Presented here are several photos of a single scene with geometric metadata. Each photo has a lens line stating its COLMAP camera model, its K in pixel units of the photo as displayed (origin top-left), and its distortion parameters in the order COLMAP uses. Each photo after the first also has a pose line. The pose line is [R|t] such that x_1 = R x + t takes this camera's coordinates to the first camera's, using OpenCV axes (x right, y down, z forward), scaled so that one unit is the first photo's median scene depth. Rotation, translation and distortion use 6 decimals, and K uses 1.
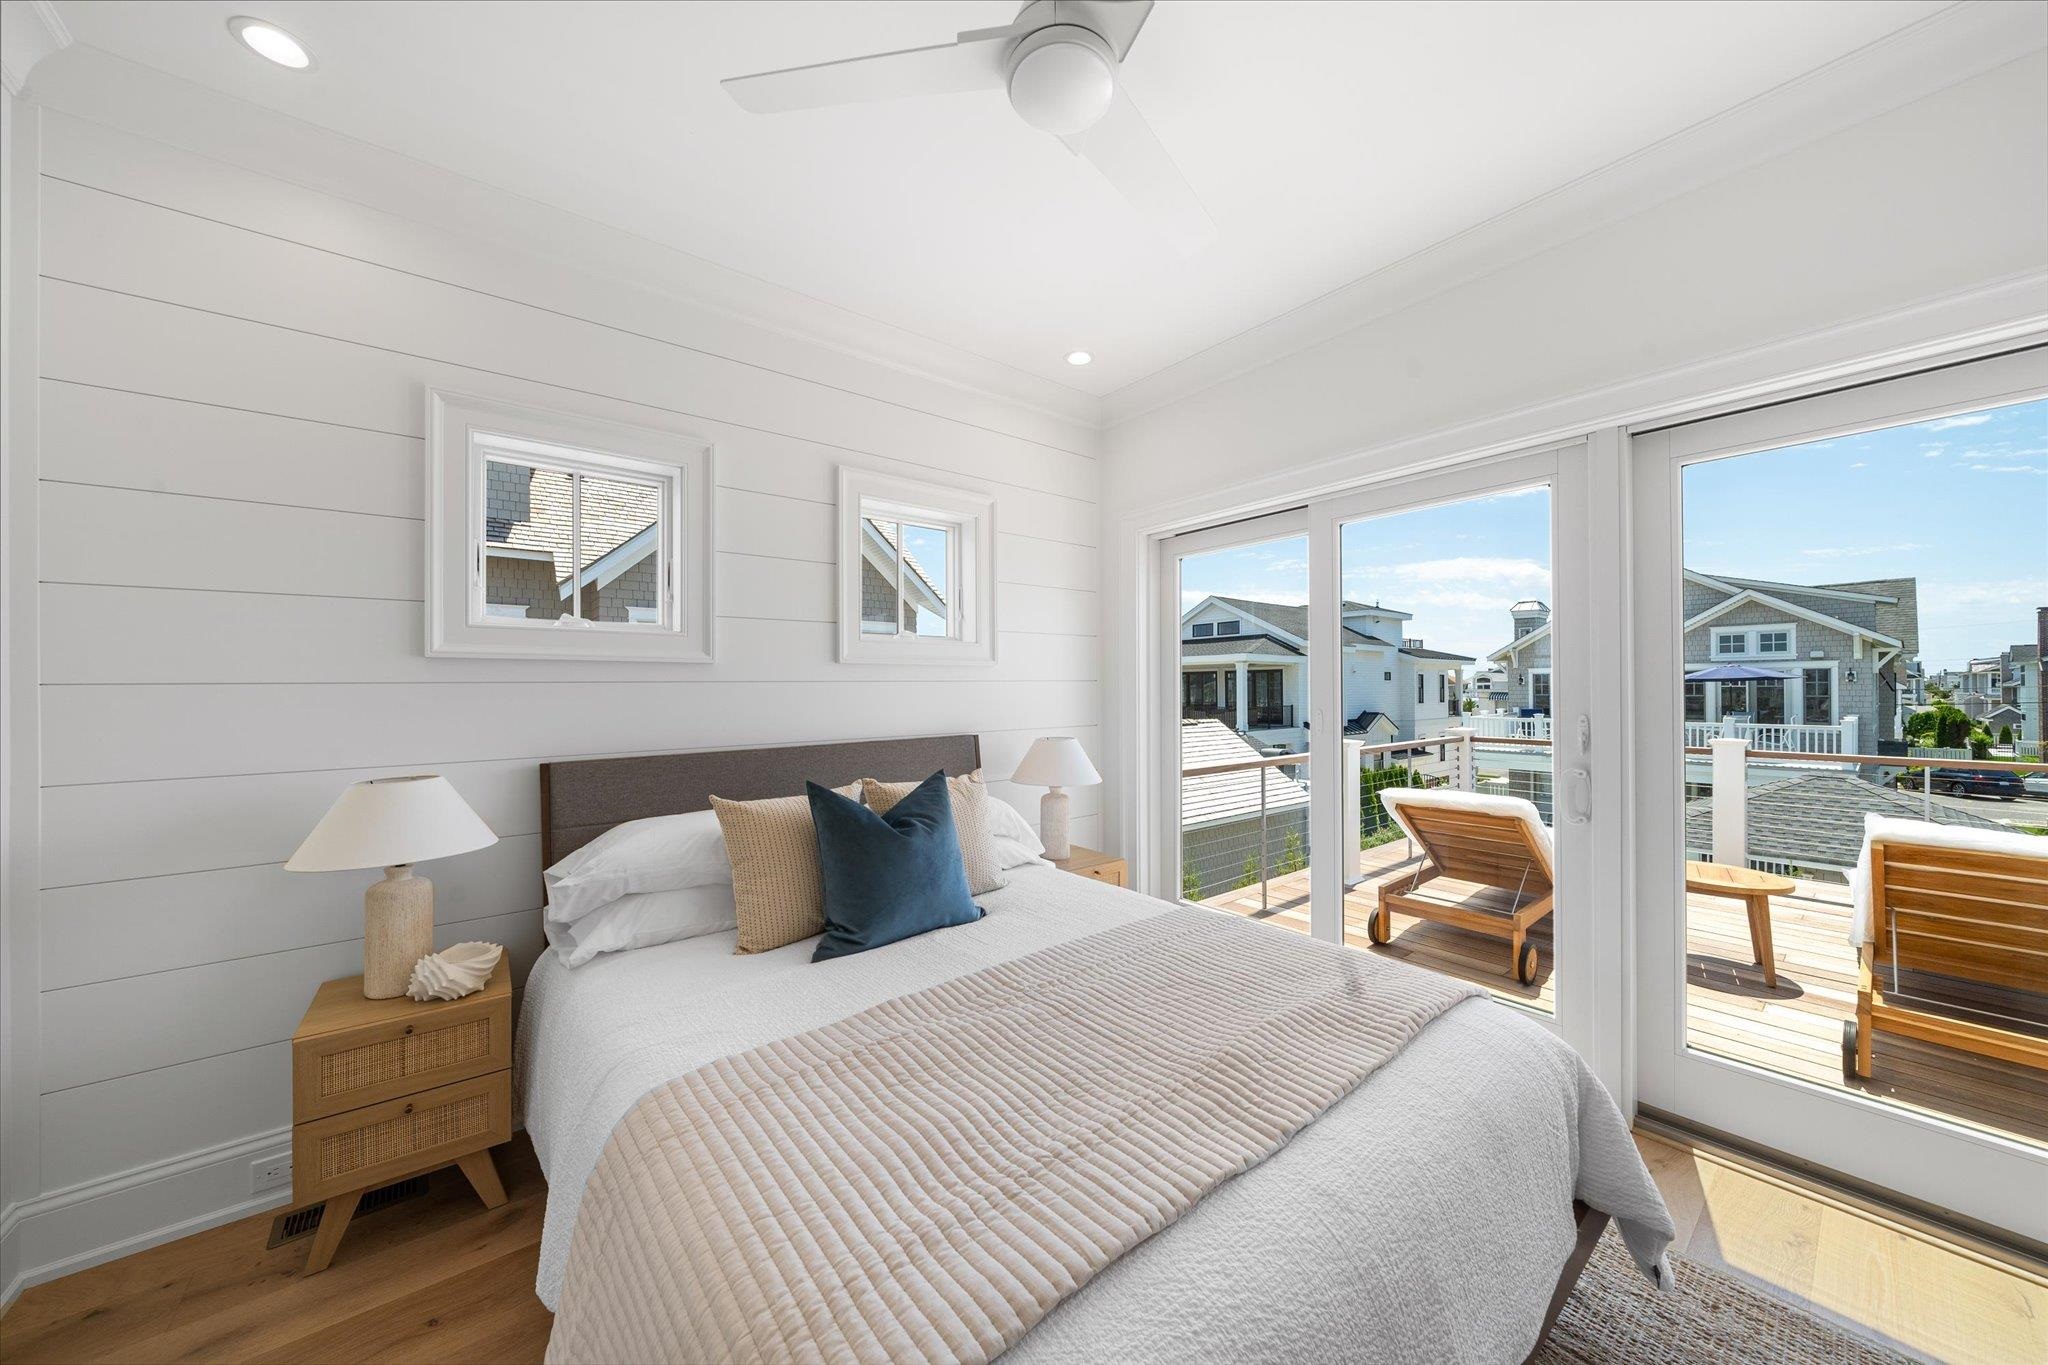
lens RADIAL K [[701.3, 0, 1025.7], [0, 701.3, 686.4], [0, 0, 1]] dist [-0.001936, -0.000149]
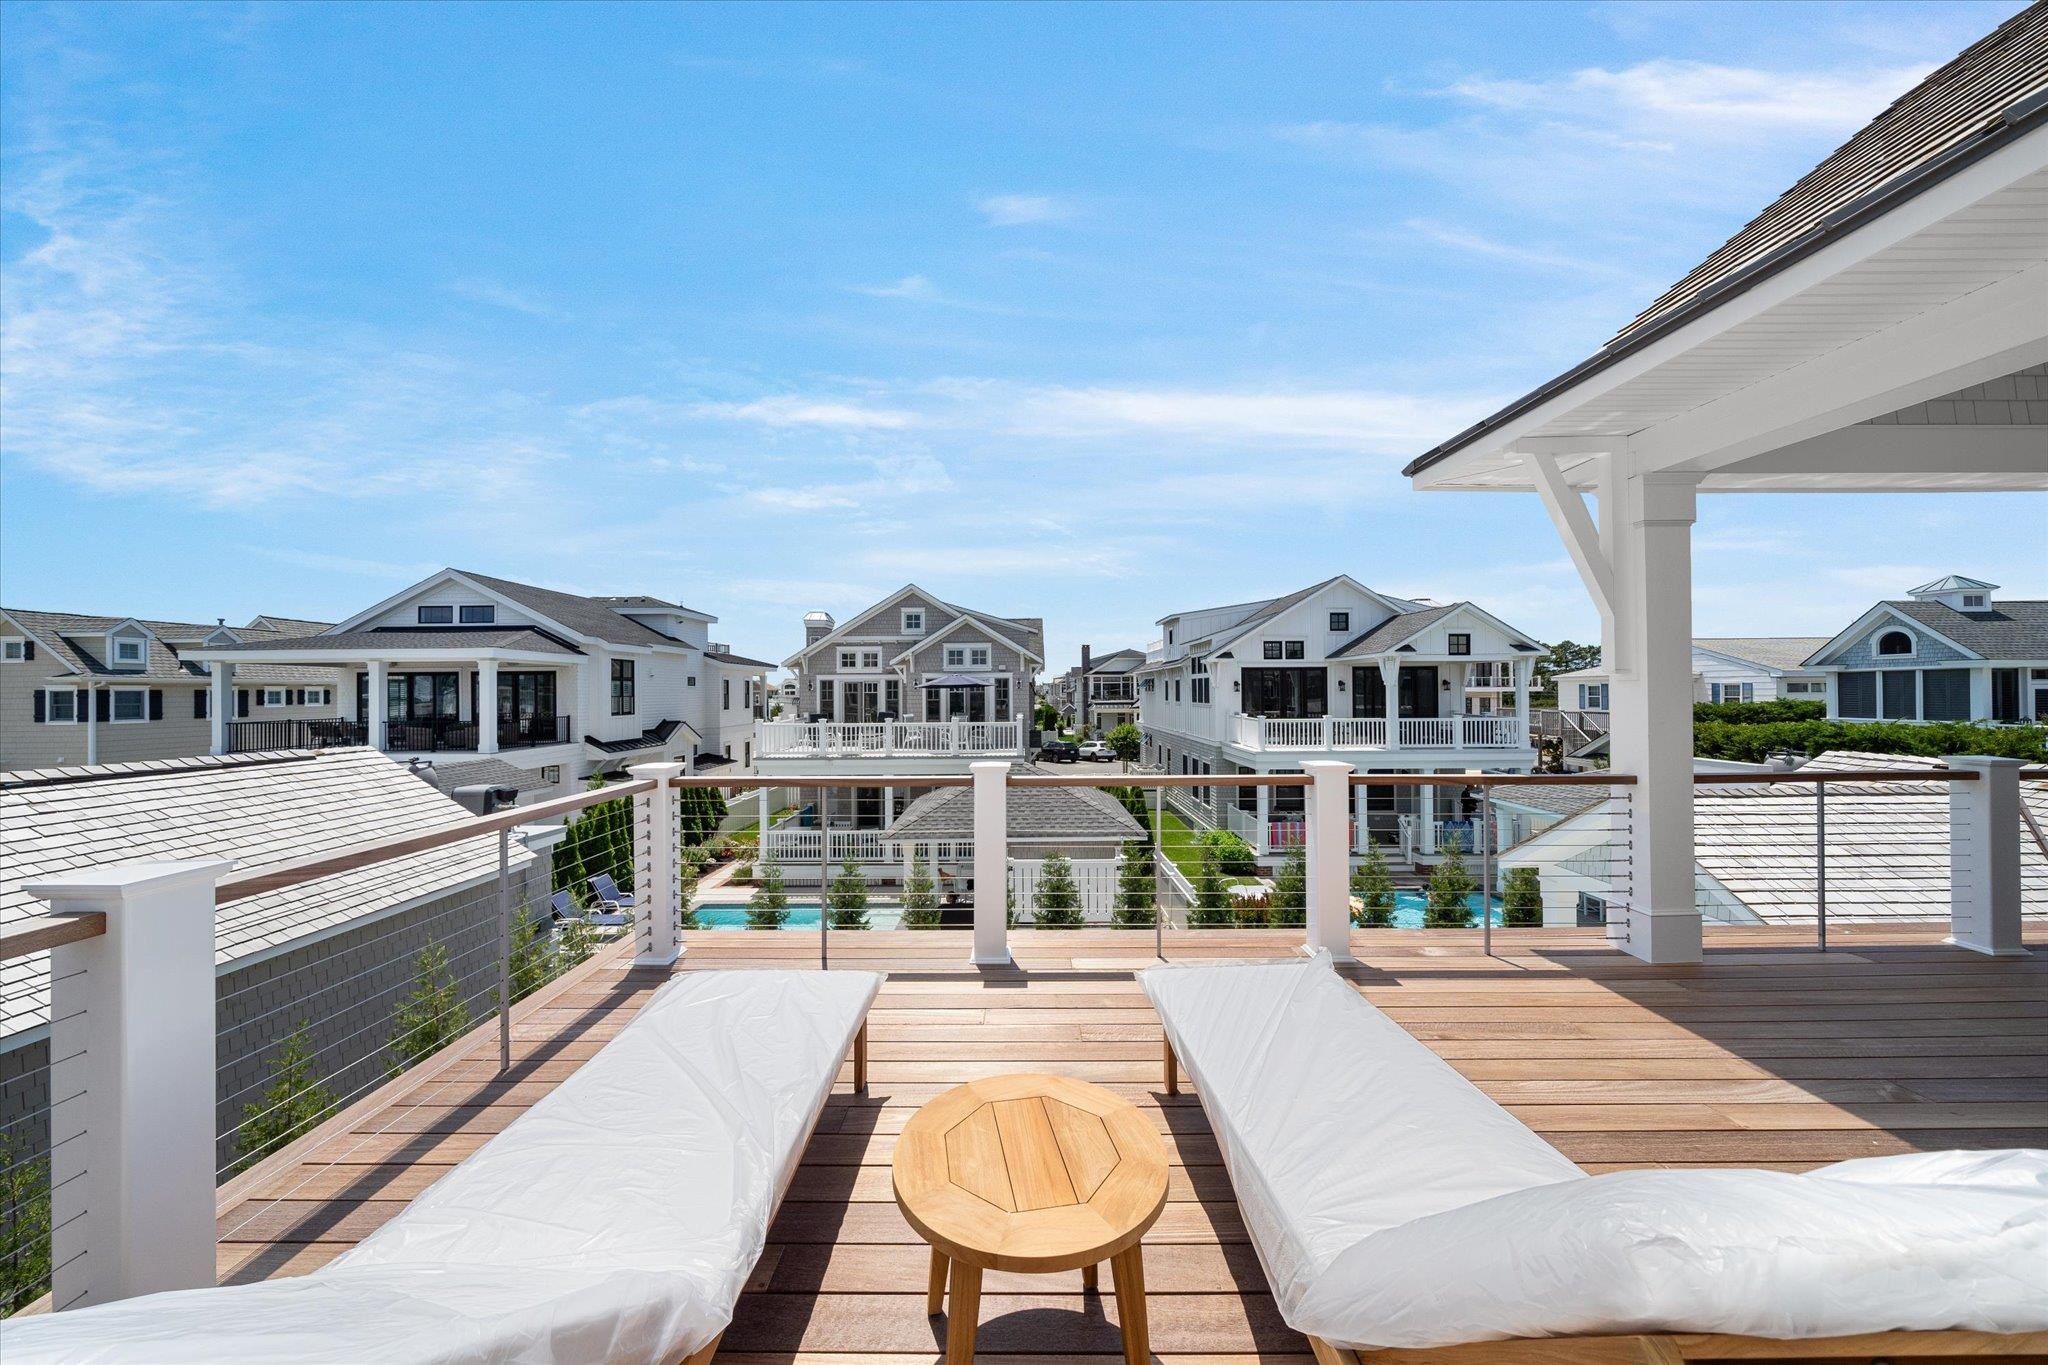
lens RADIAL K [[701.3, 0, 1025.7], [0, 701.3, 686.4], [0, 0, 1]] dist [-0.001936, -0.000149]
pose [[0.622593, 0.005483, 0.782527, 0.086342], [0.001396, 0.999966, -0.008117, 0.000360], [-0.782545, 0.006146, 0.622564, 0.097477]]
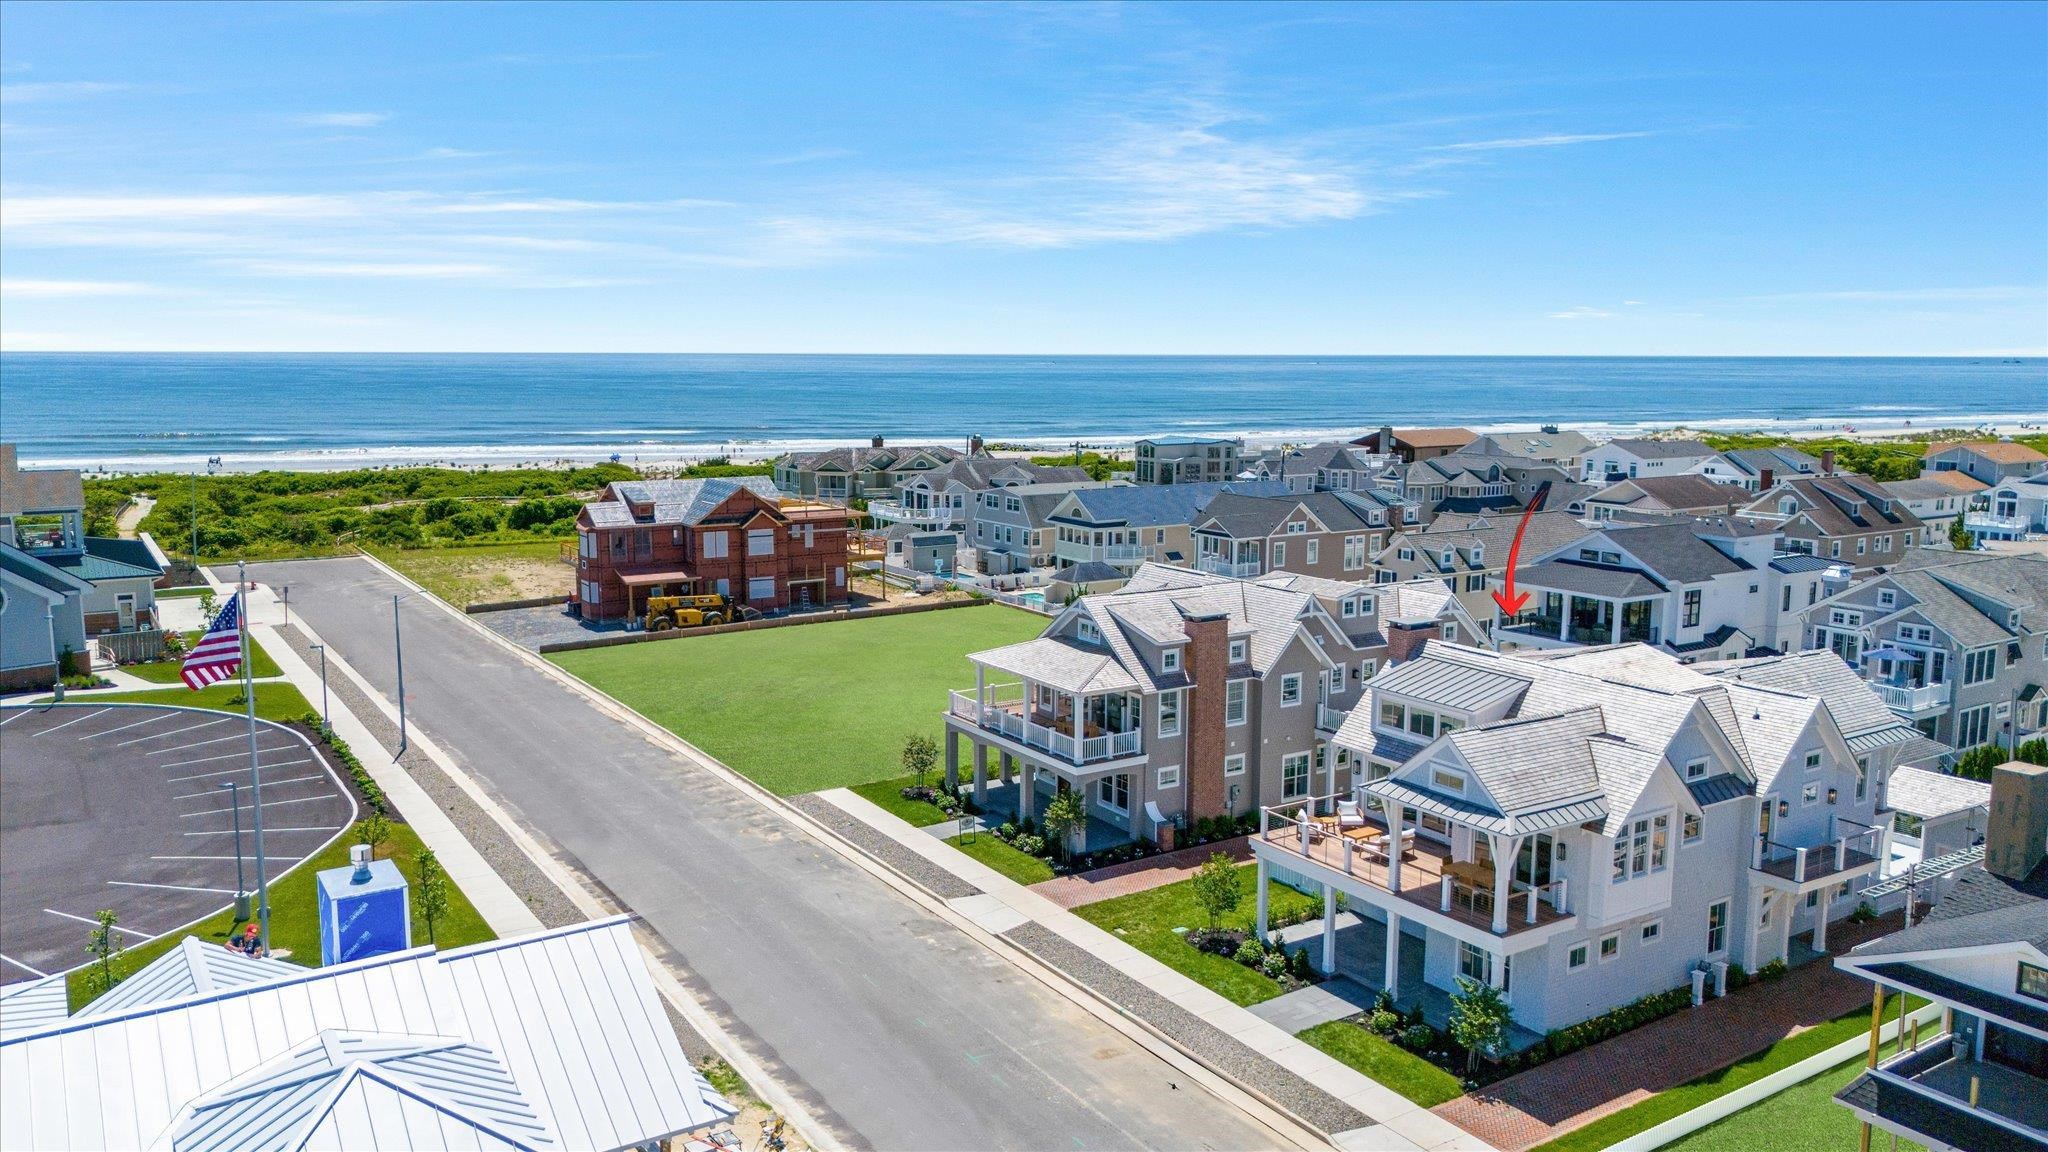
lens RADIAL K [[1468.2, 0, 1024.0], [0, 1468.2, 576.0], [0, 0, 1]] dist [0.009424, 0.003445]
pose [[0.994715, 0.023592, -0.099930, -0.581460], [-0.008618, 0.988994, 0.147702, -0.516519], [0.102315, -0.146060, 0.983971, -2.011393]]
